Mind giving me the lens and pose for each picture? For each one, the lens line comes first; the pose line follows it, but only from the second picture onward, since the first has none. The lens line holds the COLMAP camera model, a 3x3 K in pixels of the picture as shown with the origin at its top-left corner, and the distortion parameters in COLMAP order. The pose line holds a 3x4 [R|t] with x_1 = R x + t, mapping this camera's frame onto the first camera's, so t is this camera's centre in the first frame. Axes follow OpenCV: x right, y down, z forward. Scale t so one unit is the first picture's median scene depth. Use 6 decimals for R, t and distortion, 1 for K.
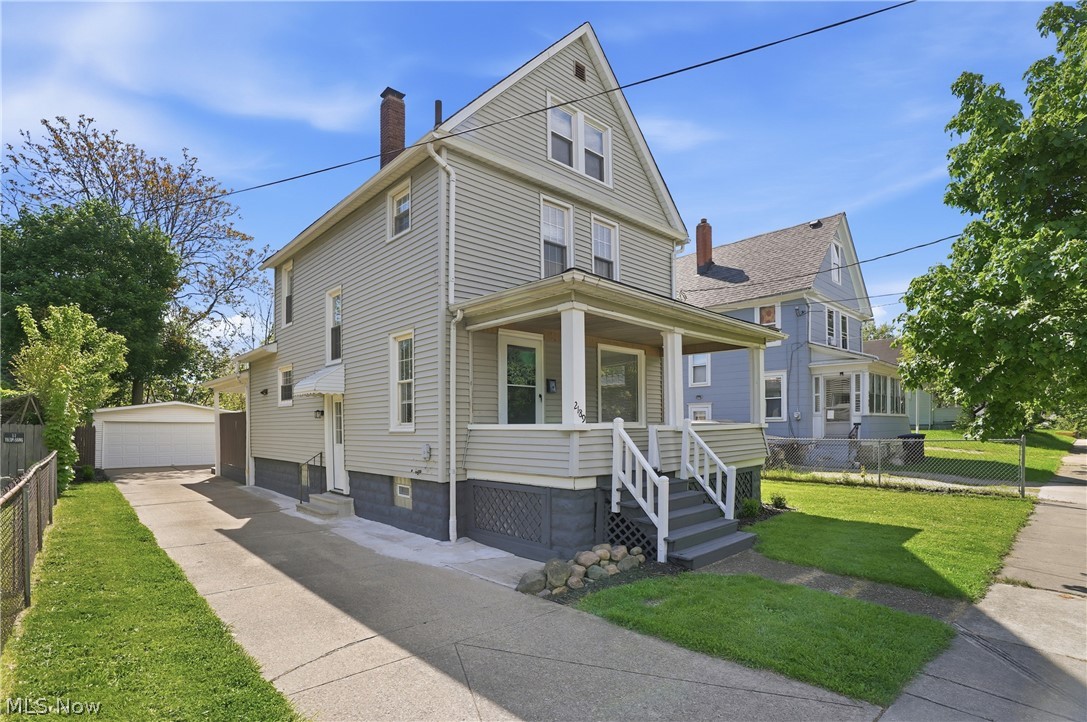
lens RADIAL K [[512.5, 0, 543.5], [0, 512.5, 377.0], [0, 0, 1]] dist [-0.070542, 0.029026]
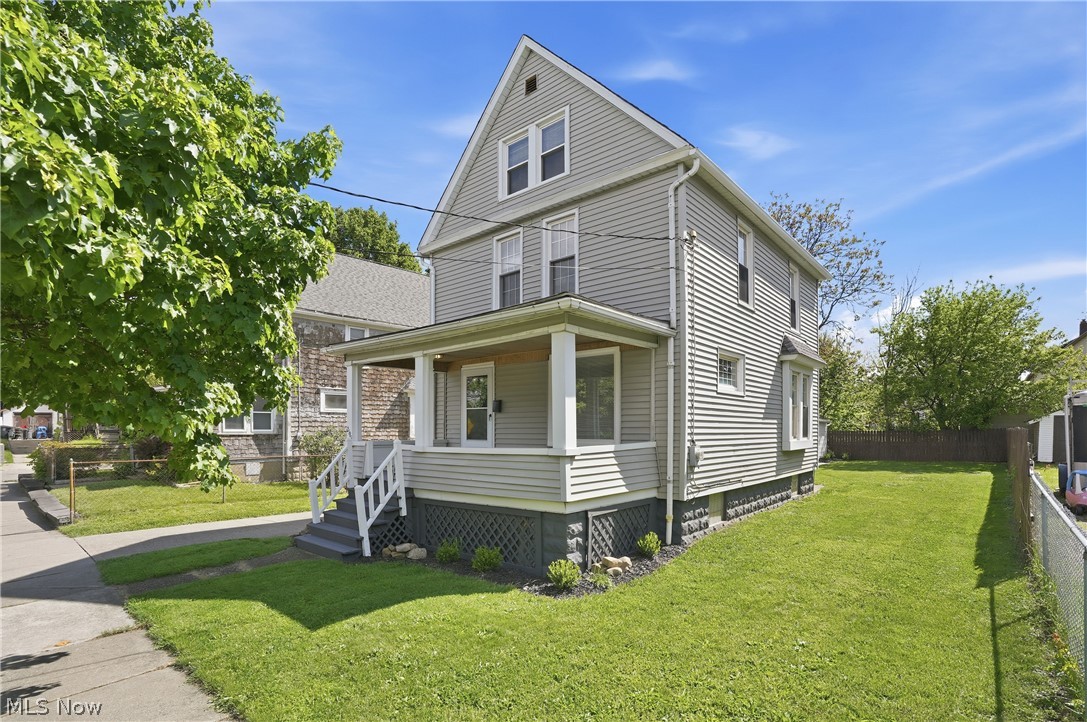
lens RADIAL K [[516.2, 0, 559.4], [0, 516.2, 393.5], [0, 0, 1]] dist [-0.051456, -0.000390]
pose [[0.145525, -0.081760, -0.985970, 1.038059], [0.071106, 0.994867, -0.072003, 0.071837], [0.986796, -0.059630, 0.150592, 0.888776]]
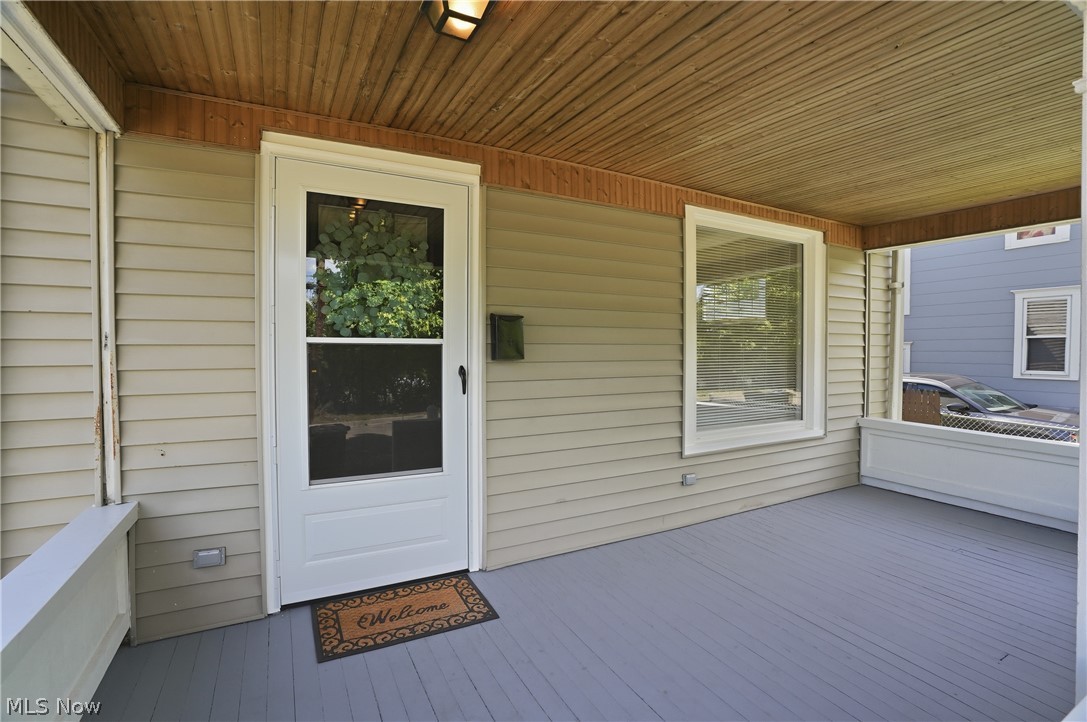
lens RADIAL K [[512.5, 0, 543.5], [0, 512.5, 377.0], [0, 0, 1]] dist [-0.070542, 0.029026]
pose [[0.969077, 0.013851, -0.246371, 0.101515], [0.020238, 0.990598, 0.135297, 0.000020], [0.245929, -0.136100, 0.959685, 0.654043]]
